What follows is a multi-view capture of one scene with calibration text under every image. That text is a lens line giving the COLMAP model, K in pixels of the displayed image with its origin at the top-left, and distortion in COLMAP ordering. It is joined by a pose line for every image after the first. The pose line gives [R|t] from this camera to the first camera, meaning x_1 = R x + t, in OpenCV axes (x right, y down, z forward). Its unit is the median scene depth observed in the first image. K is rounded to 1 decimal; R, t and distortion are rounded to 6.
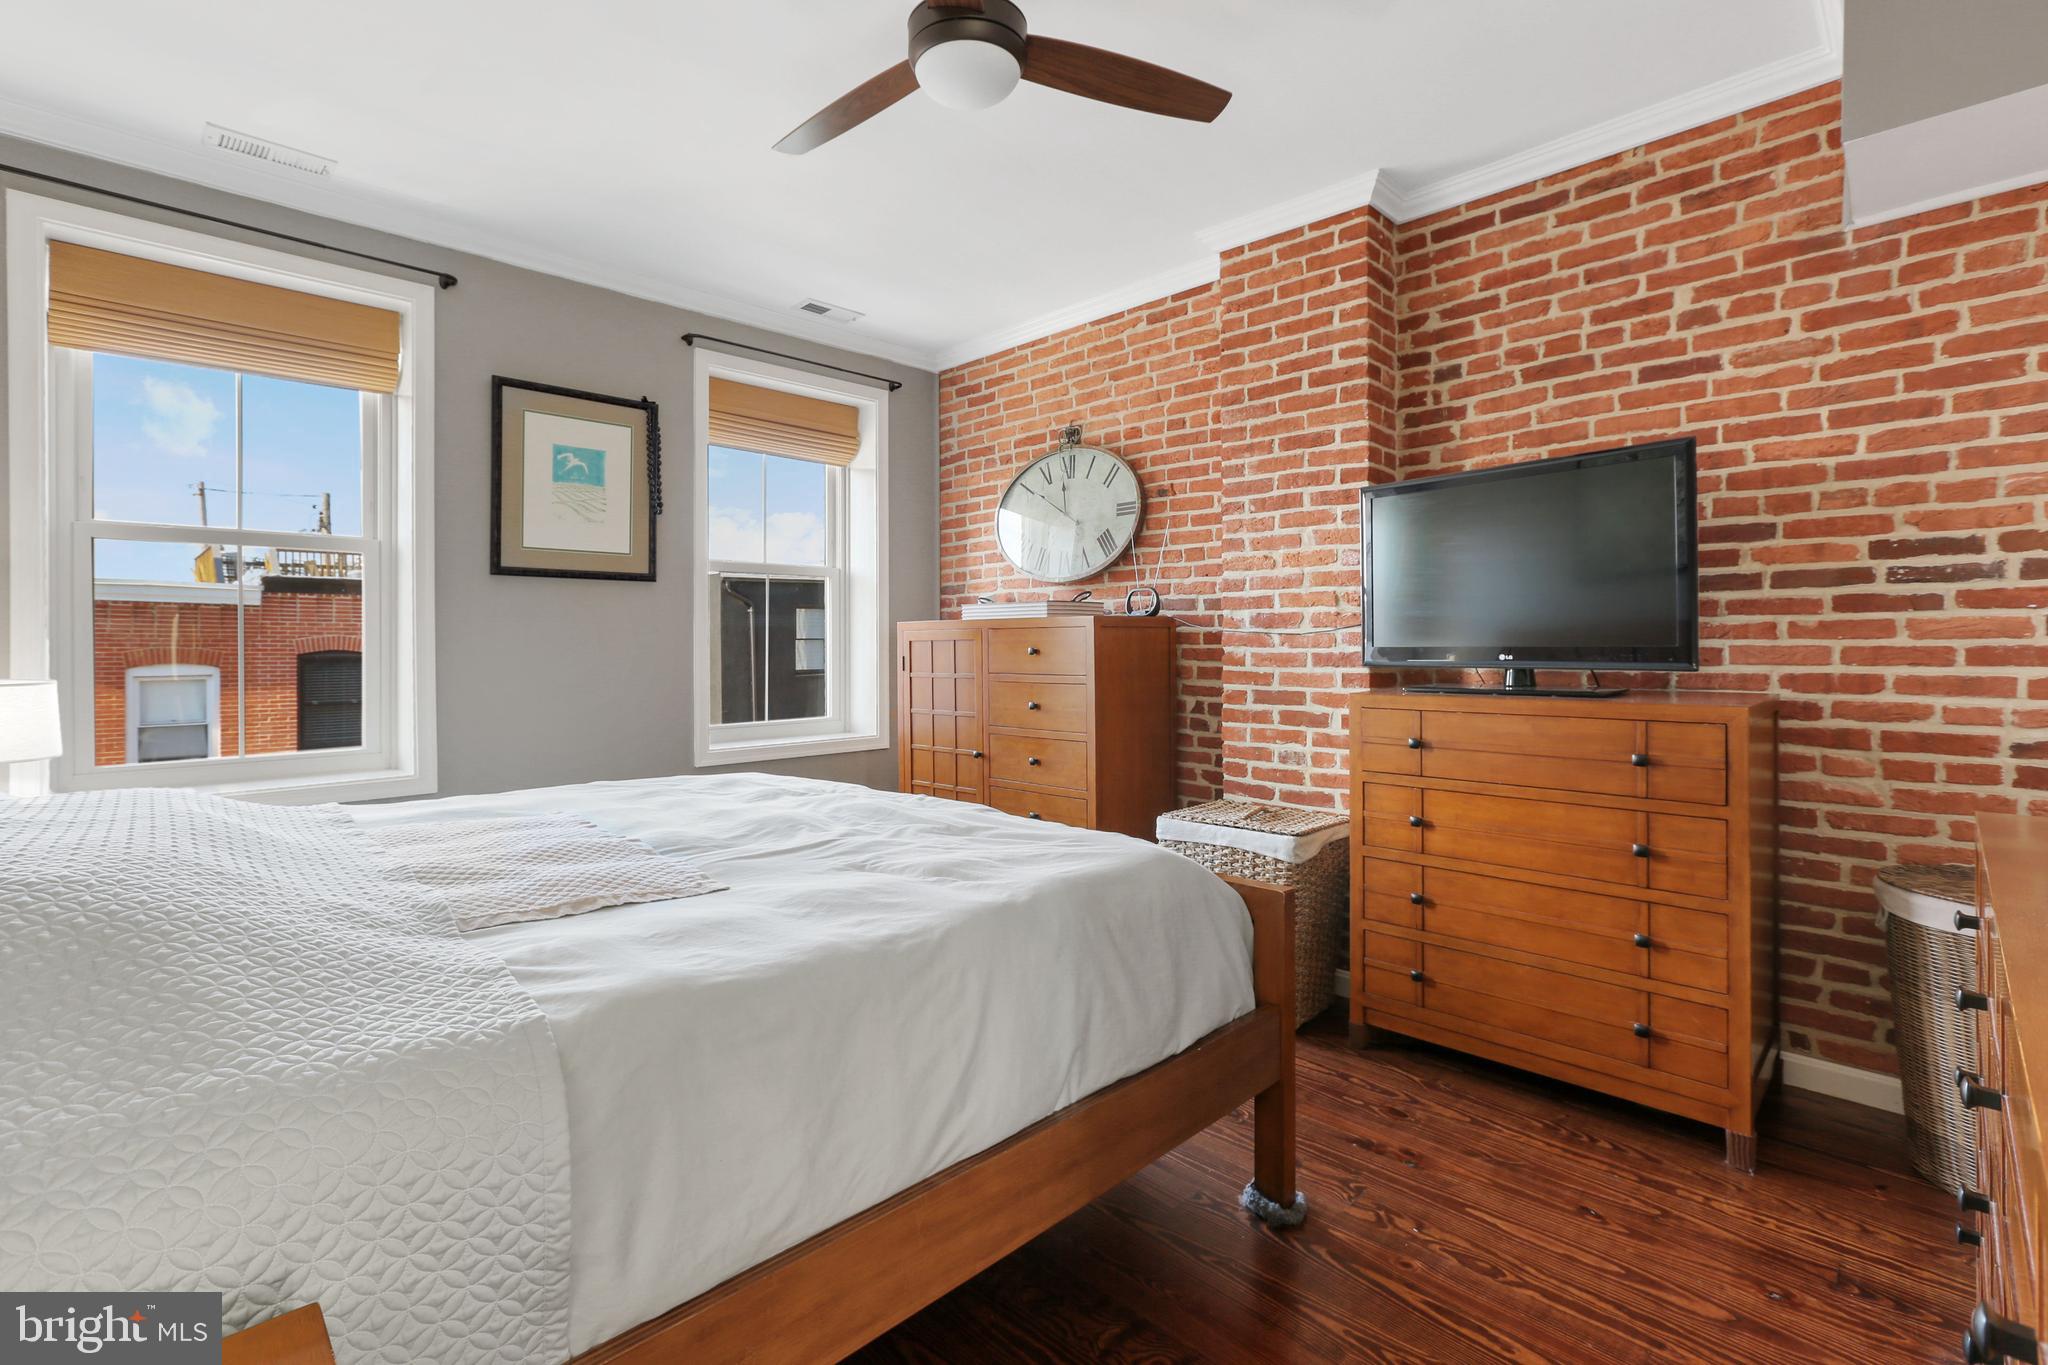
lens RADIAL K [[912.8, 0, 1023.5], [0, 912.8, 638.7], [0, 0, 1]] dist [-0.028561, 0.000040]
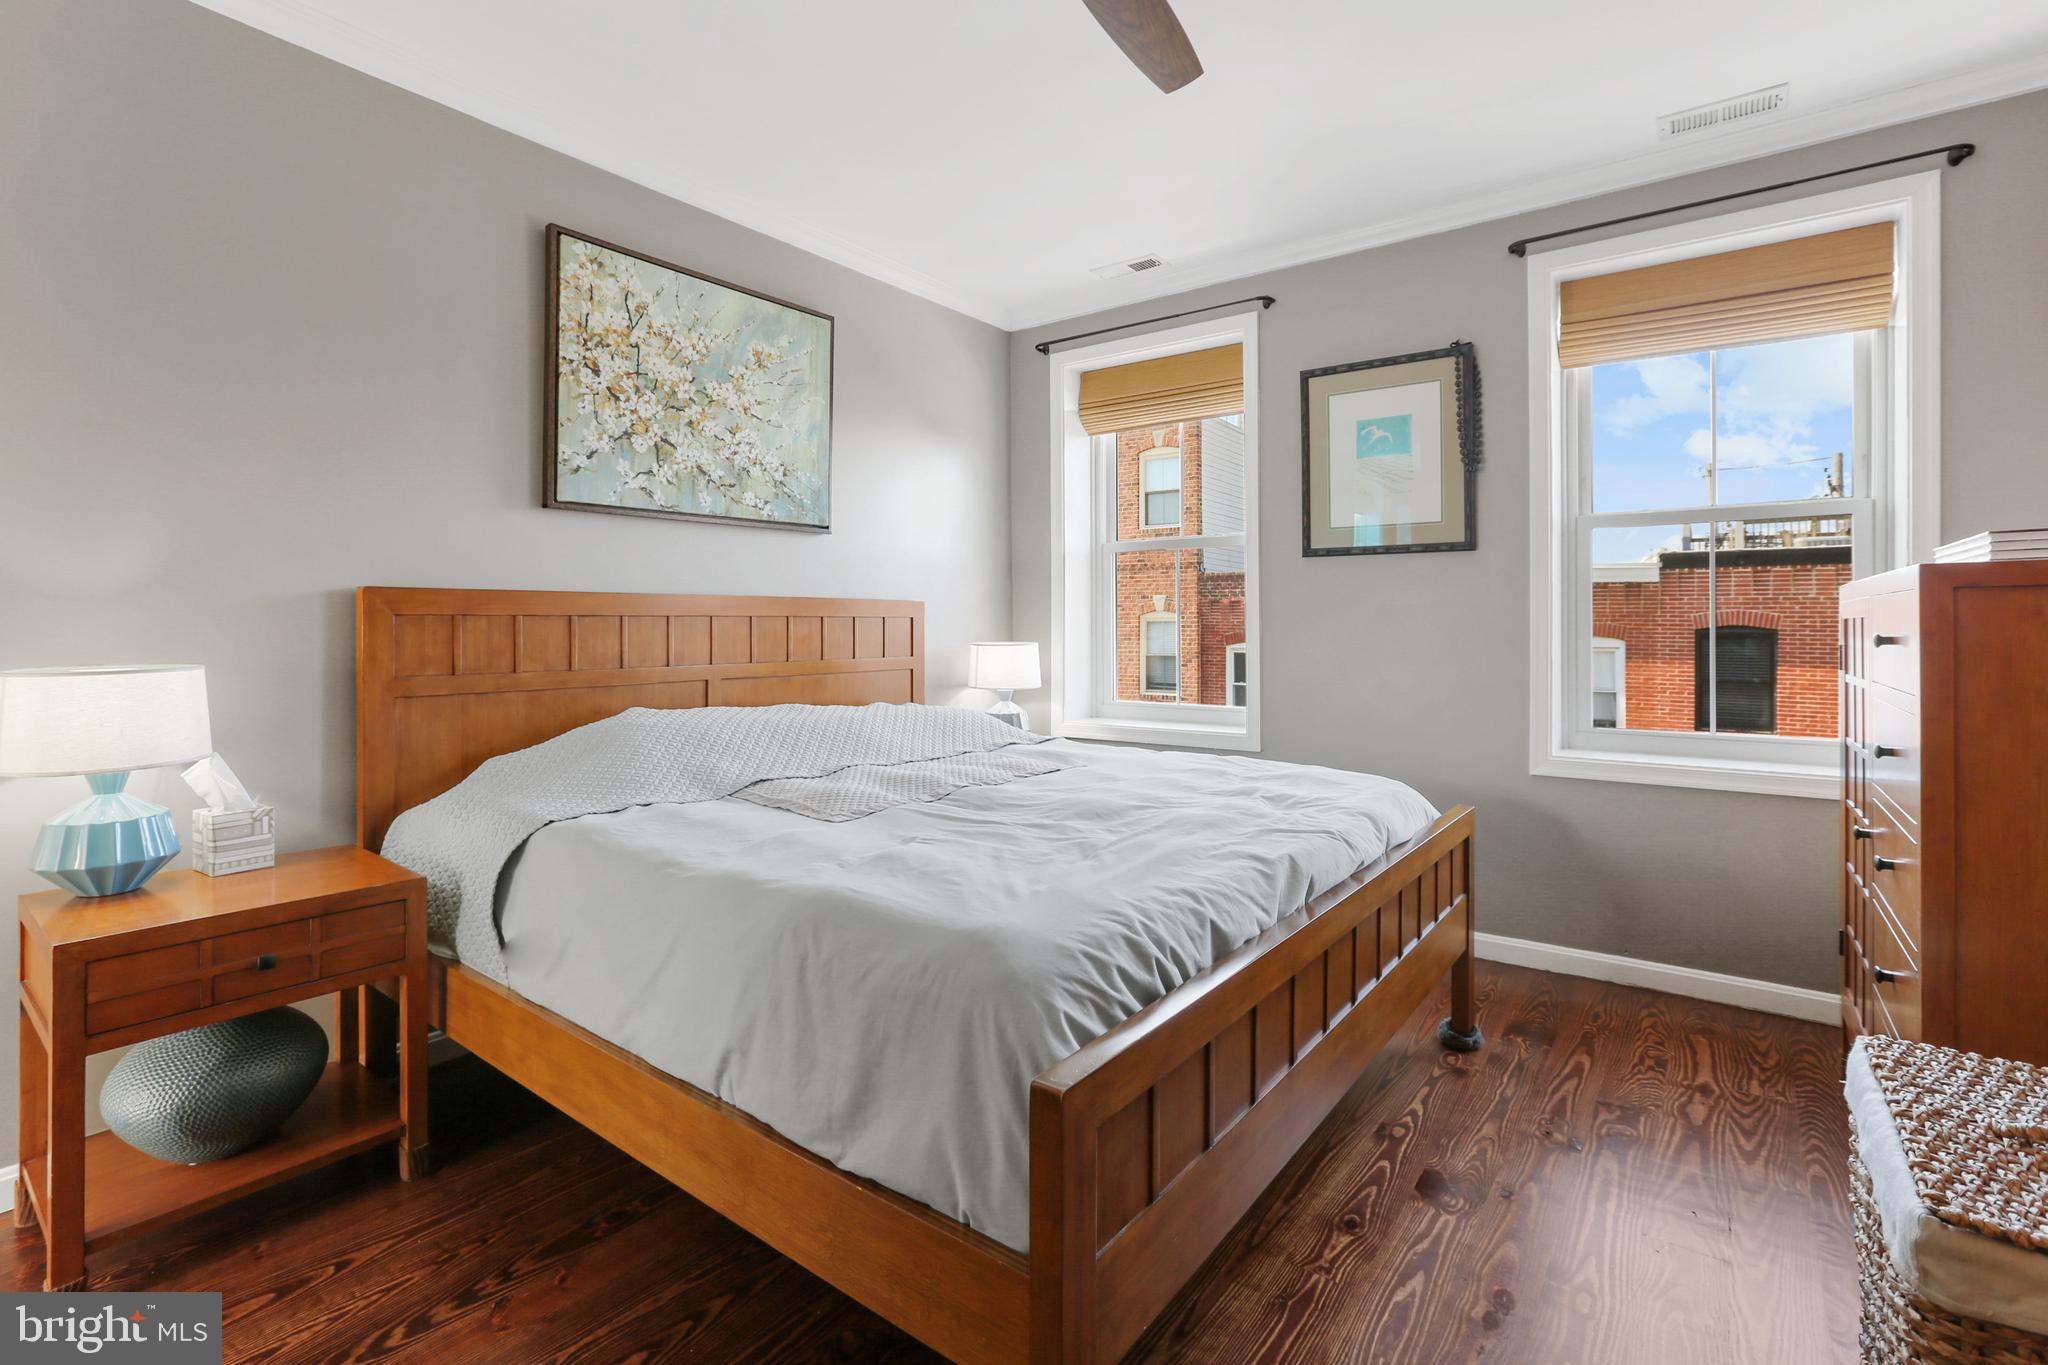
lens RADIAL K [[936.7, 0, 1016.6], [0, 936.7, 618.2], [0, 0, 1]] dist [-0.002354, 0.017767]
pose [[0.132041, 0.004567, -0.991234, 0.404319], [0.000558, 0.999989, 0.004682, -0.002667], [0.991244, -0.001172, 0.132037, 0.436570]]
